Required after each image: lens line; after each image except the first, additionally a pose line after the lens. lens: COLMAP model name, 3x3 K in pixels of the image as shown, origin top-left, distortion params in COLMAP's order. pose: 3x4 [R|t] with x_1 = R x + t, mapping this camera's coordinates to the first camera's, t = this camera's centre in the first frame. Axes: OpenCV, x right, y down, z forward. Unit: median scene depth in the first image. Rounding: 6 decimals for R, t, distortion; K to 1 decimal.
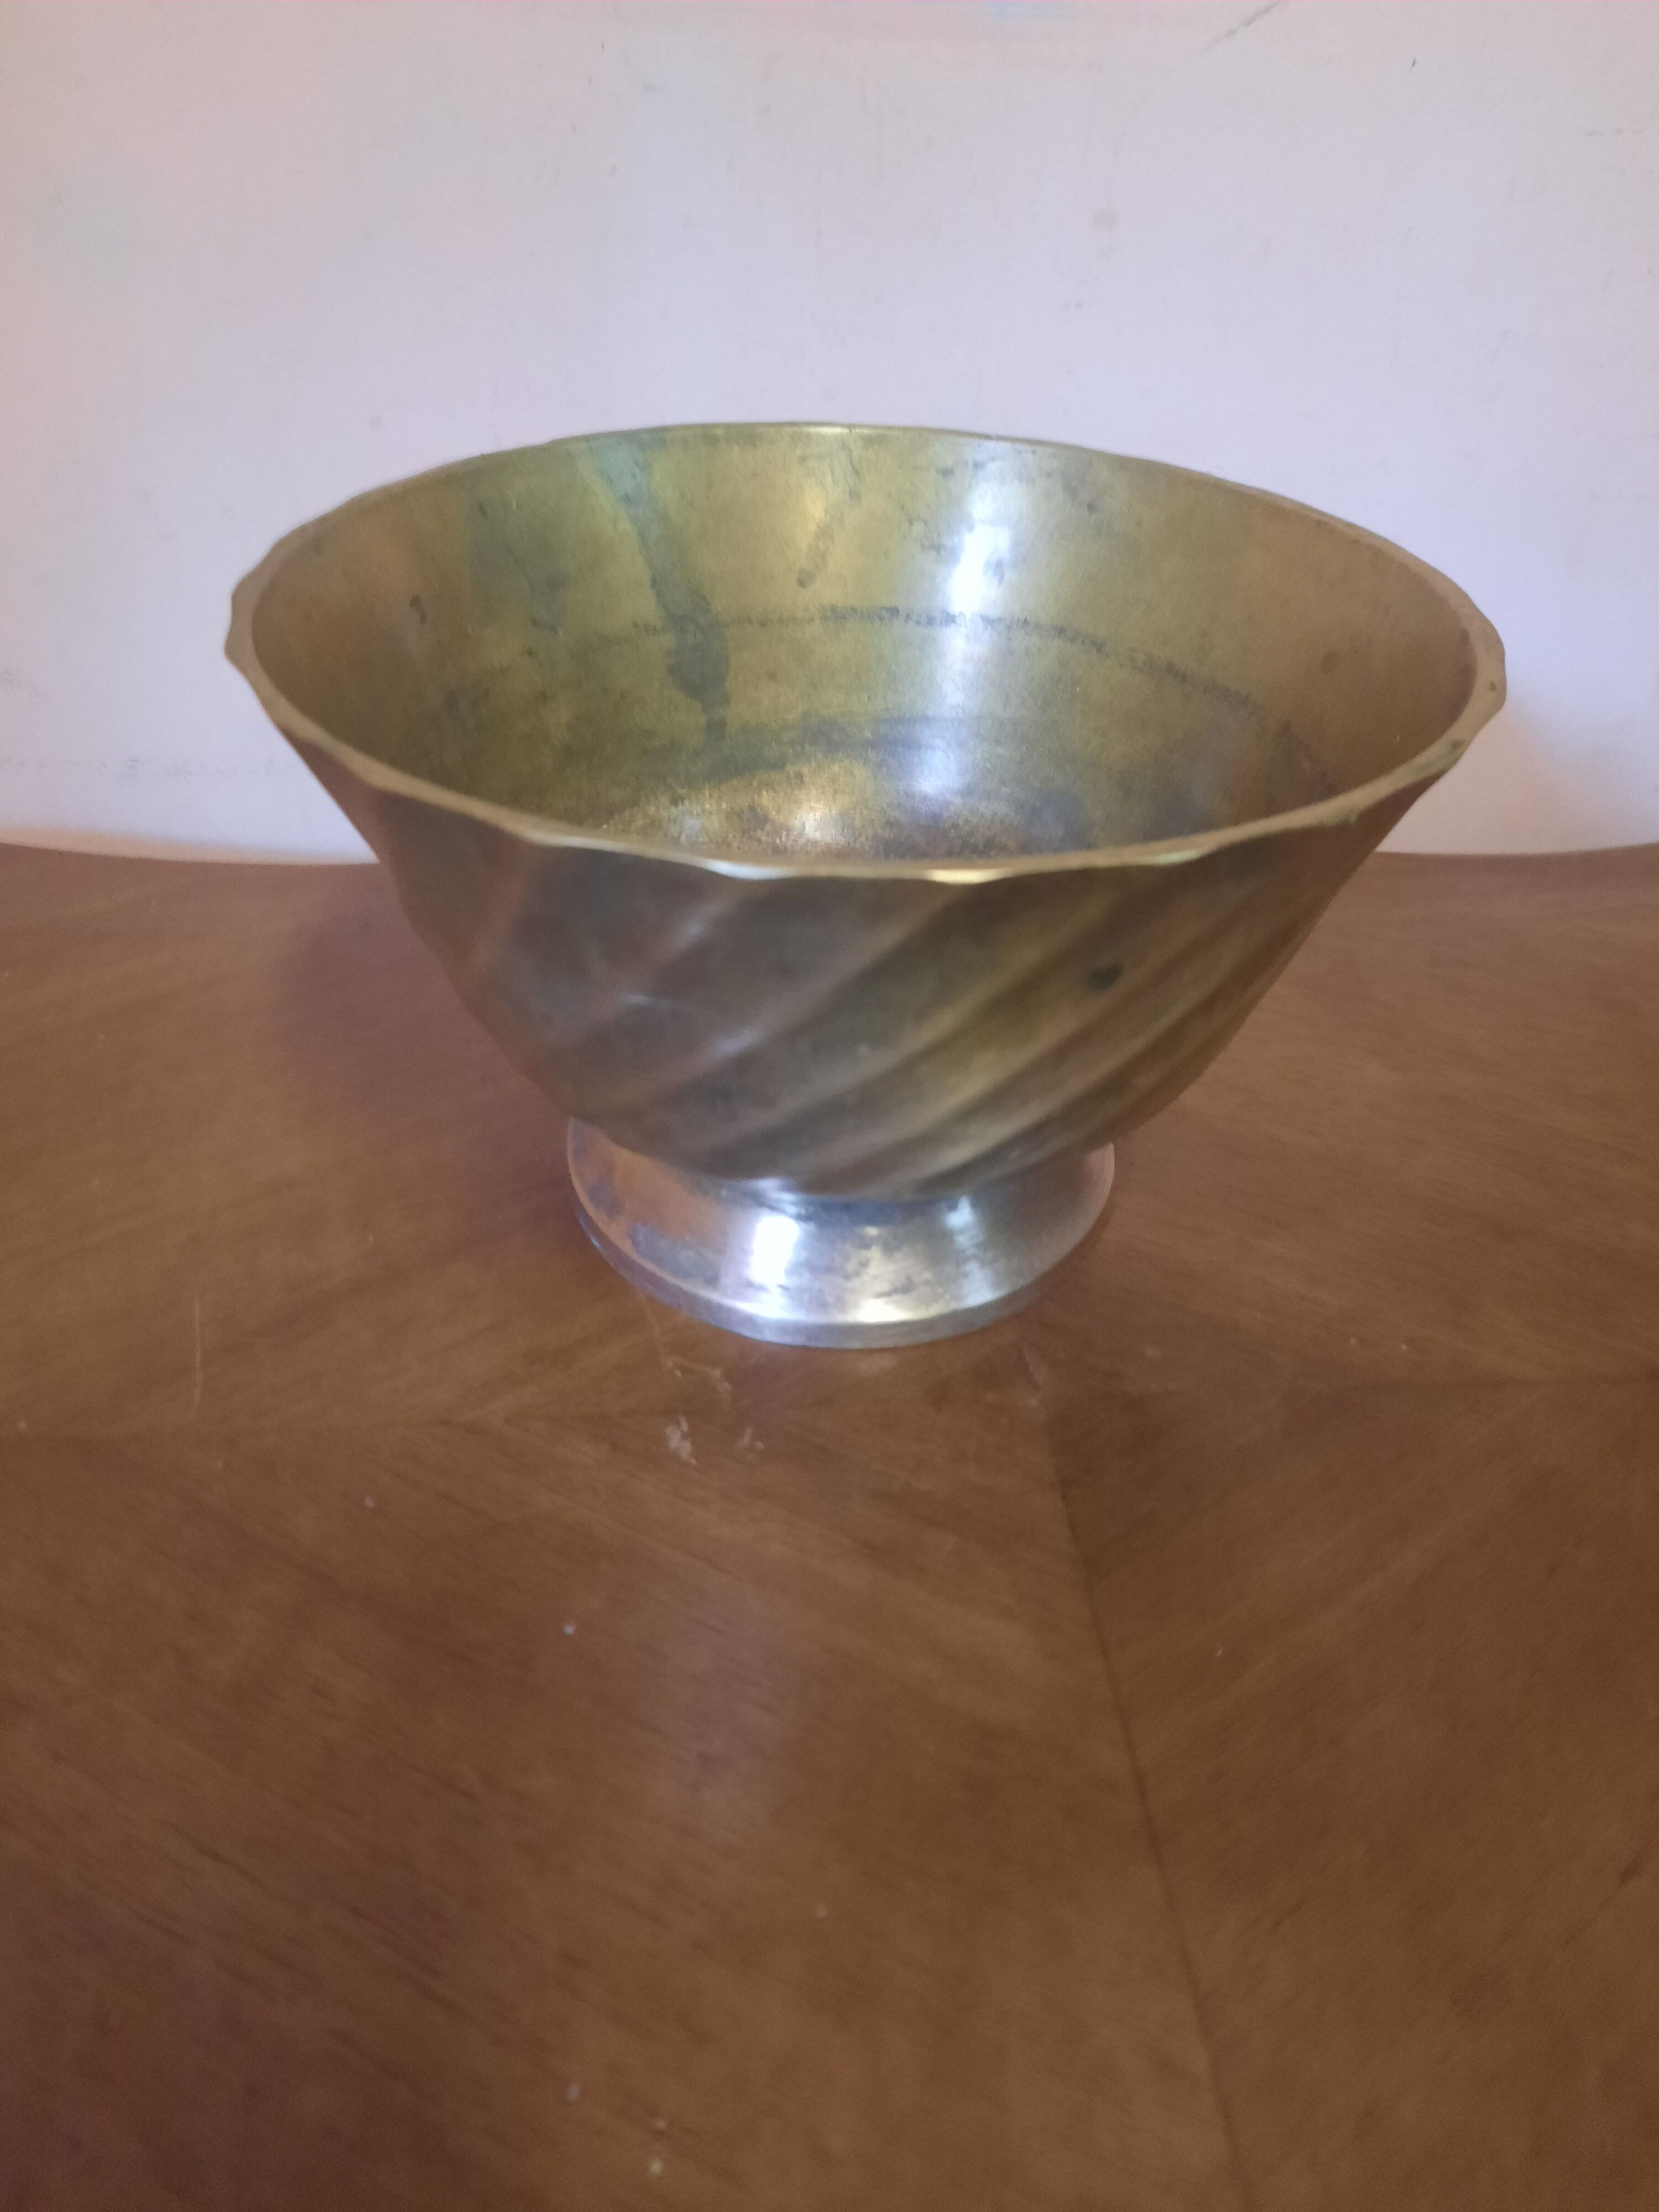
lens RADIAL K [[1811.2, 0, 808.0], [0, 1811.2, 1068.2], [0, 0, 1]] dist [0.014227, -0.030922]
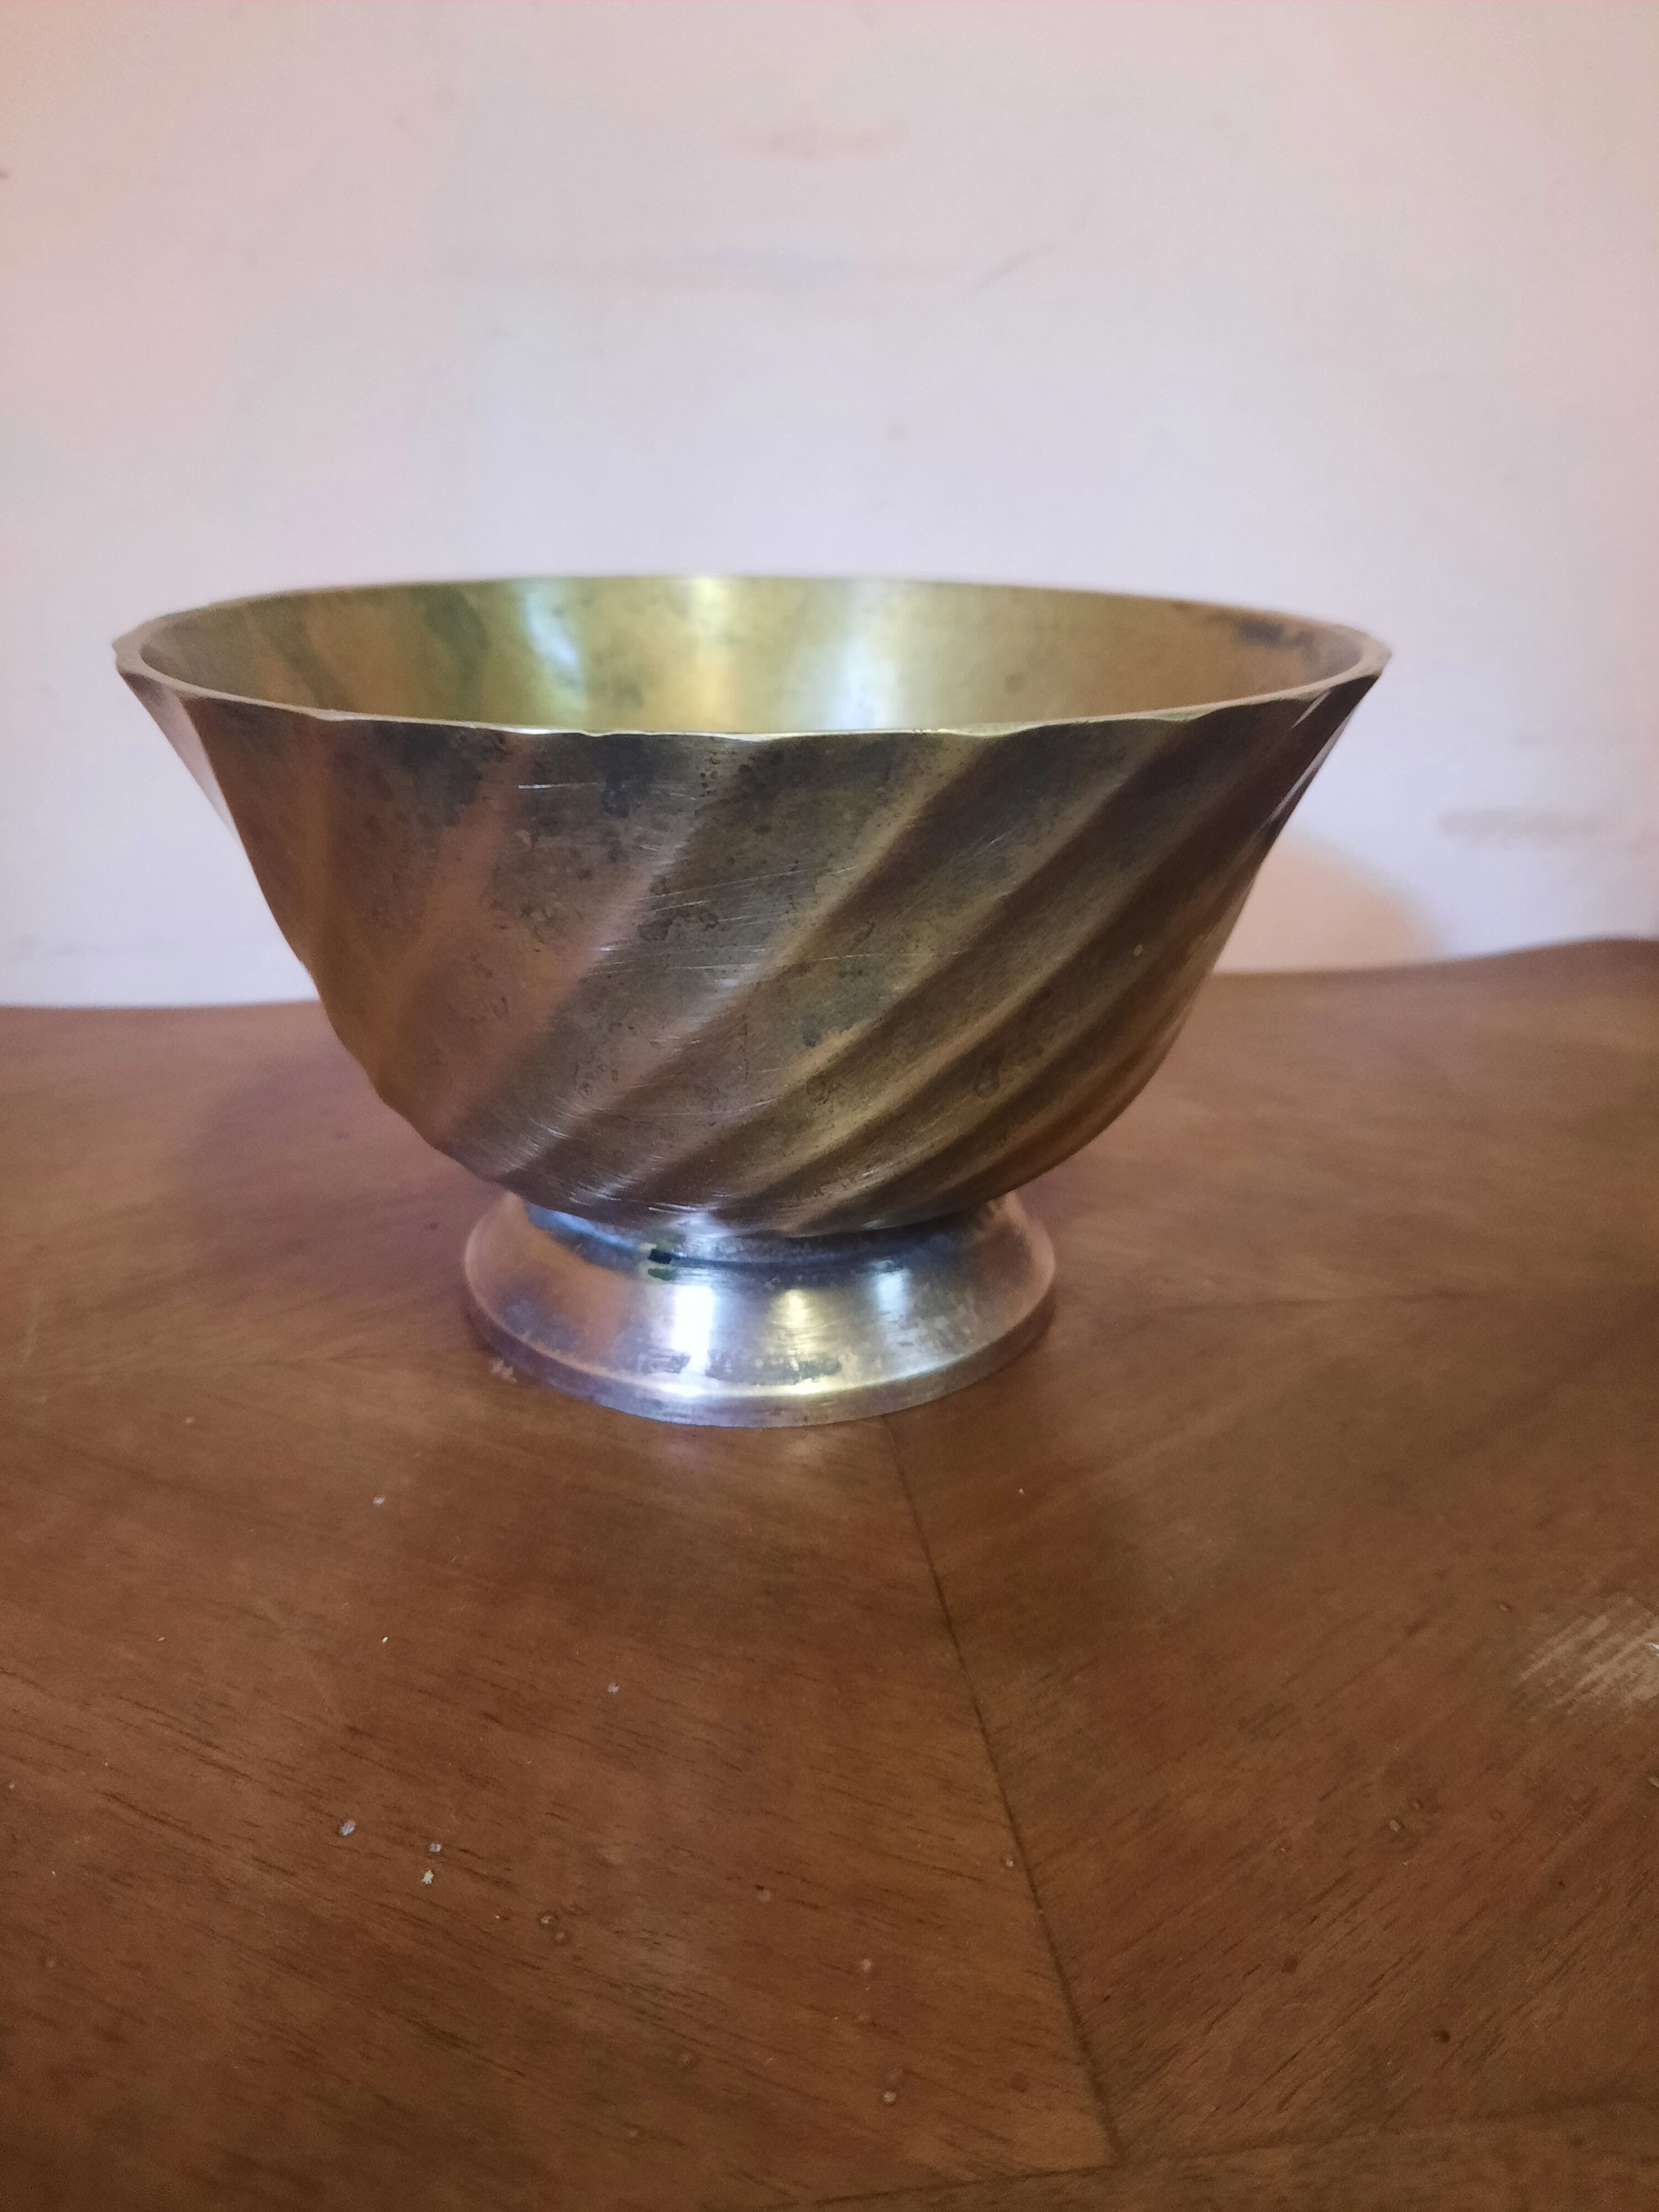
lens RADIAL K [[1811.2, 0, 822.5], [0, 1811.2, 1087.2], [0, 0, 1]] dist [0.014227, -0.030922]
pose [[0.998251, -0.042611, 0.040975, 0.070195], [0.051067, 0.970749, -0.234604, 0.283007], [-0.029780, 0.236286, 0.971227, -0.037590]]
